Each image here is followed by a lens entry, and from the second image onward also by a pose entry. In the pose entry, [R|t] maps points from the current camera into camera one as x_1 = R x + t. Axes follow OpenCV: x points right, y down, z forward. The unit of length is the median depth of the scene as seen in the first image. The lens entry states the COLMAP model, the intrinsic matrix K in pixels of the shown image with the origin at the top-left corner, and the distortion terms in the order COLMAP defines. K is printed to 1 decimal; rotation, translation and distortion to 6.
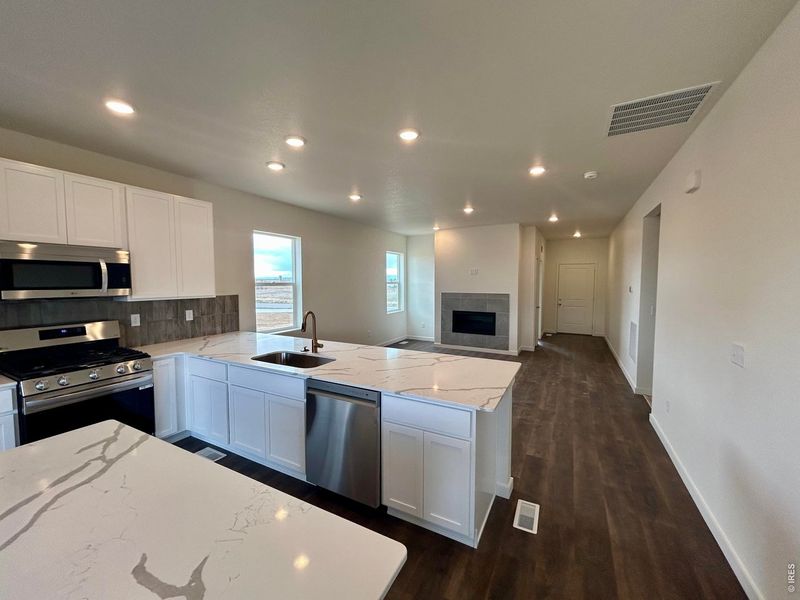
lens RADIAL K [[324.0, 0, 398.6], [0, 324.0, 300.4], [0, 0, 1]] dist [0.000341, 0.000425]
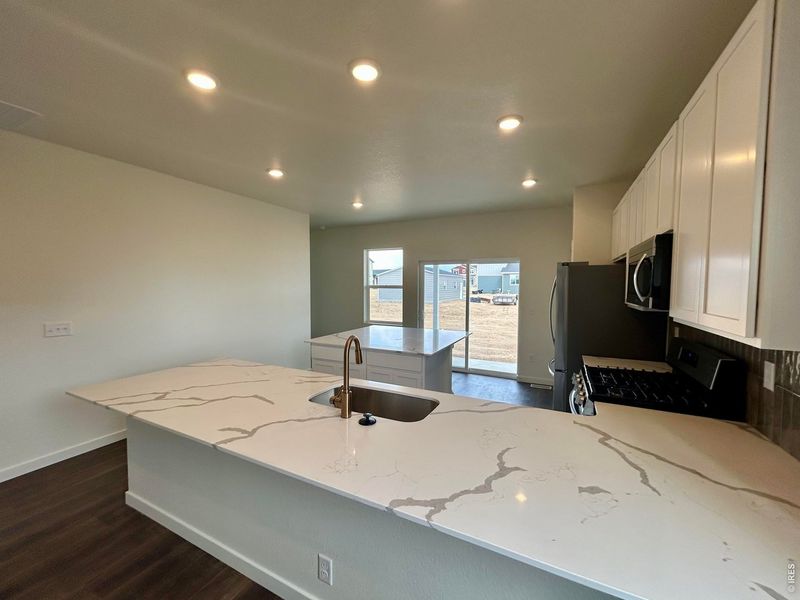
lens RADIAL K [[324.0, 0, 398.6], [0, 324.0, 300.4], [0, 0, 1]] dist [0.000341, 0.000425]
pose [[-0.999715, 0.000142, -0.023890, -0.413012], [-0.002481, 0.993958, 0.109729, -0.115676], [0.023761, 0.109756, -0.993674, 1.872686]]
